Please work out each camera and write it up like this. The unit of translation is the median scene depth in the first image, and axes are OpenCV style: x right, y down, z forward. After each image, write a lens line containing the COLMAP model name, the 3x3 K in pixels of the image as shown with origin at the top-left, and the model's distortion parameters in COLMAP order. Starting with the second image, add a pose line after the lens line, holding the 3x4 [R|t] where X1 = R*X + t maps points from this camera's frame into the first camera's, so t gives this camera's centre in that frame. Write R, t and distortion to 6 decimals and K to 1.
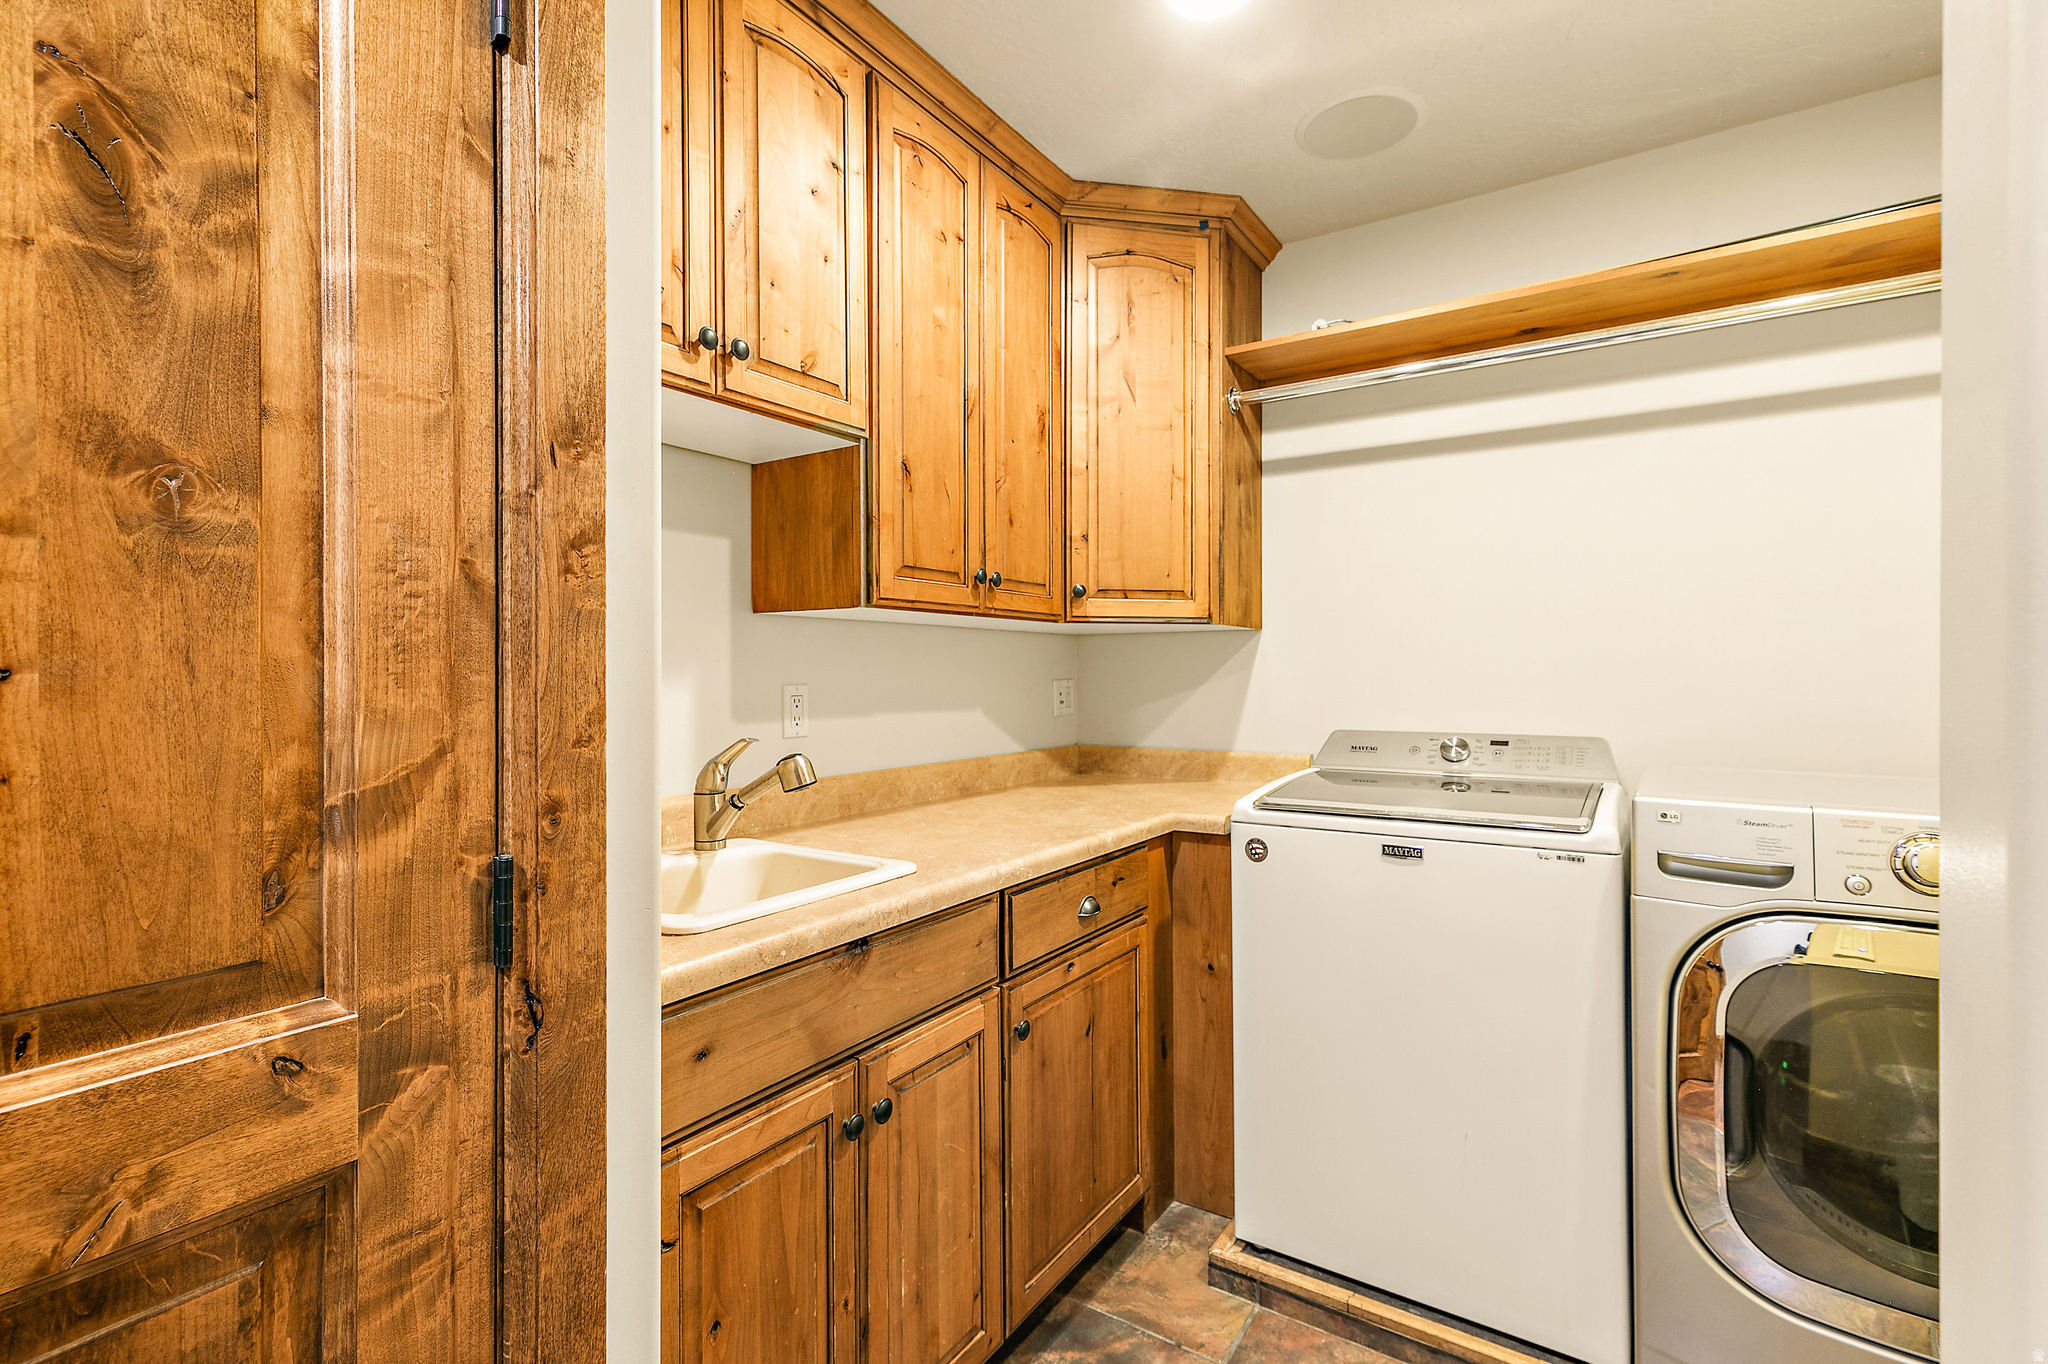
lens RADIAL K [[938.7, 0, 1017.9], [0, 938.7, 670.1], [0, 0, 1]] dist [0.000806, 0.000121]
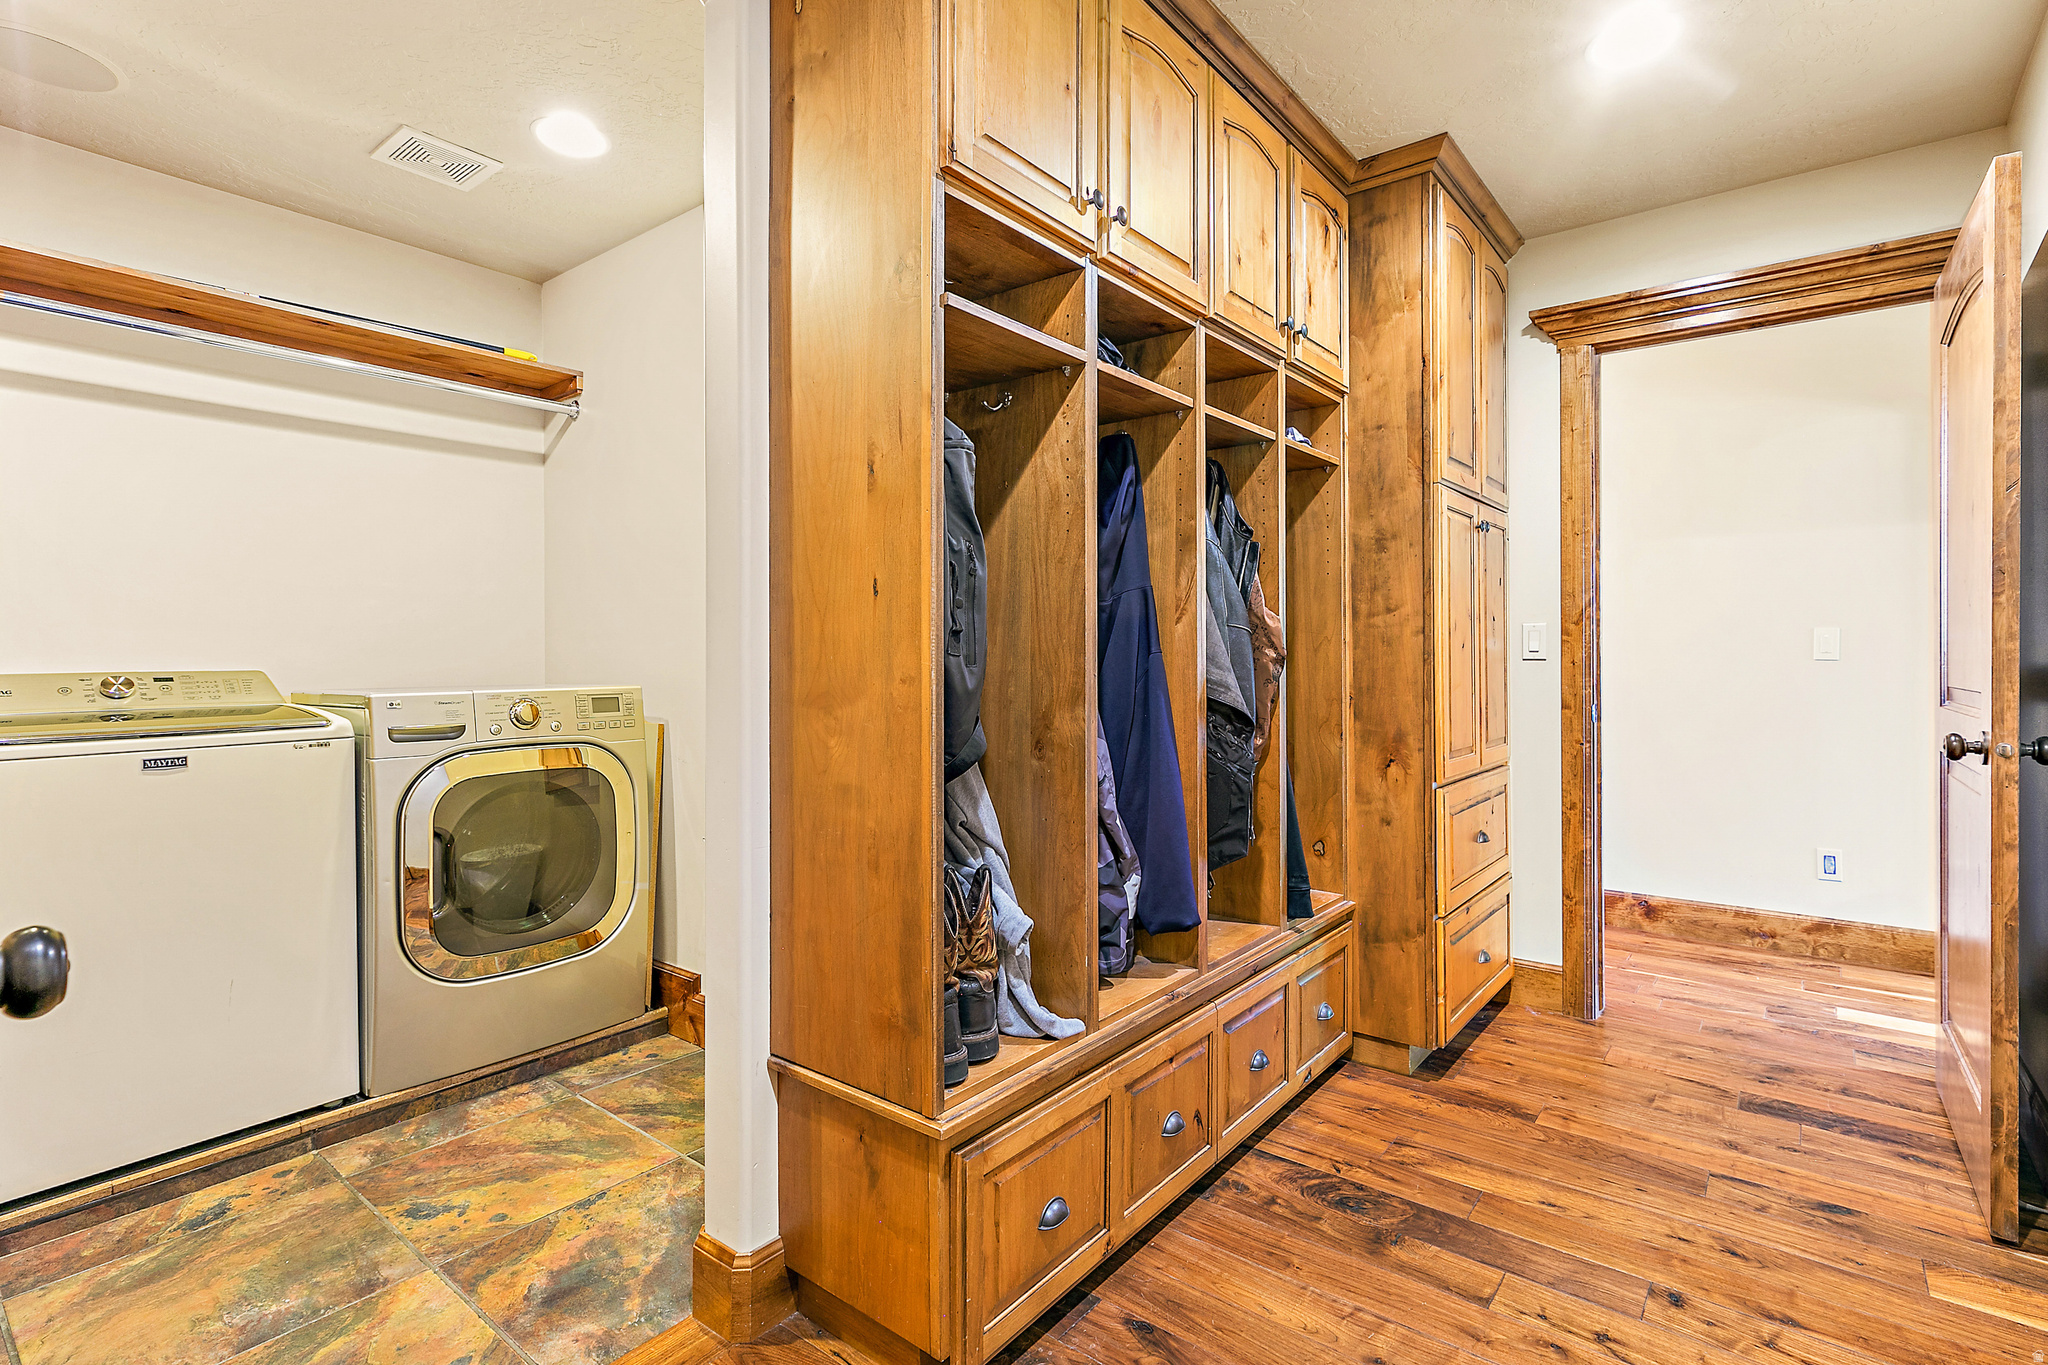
lens RADIAL K [[938.7, 0, 1020.2], [0, 938.7, 664.1], [0, 0, 1]] dist [0.000806, 0.000121]
pose [[0.101375, -0.011084, 0.994787, -0.565898], [0.000326, 0.999938, 0.011109, 0.055111], [-0.994848, -0.000802, 0.101372, -0.139230]]
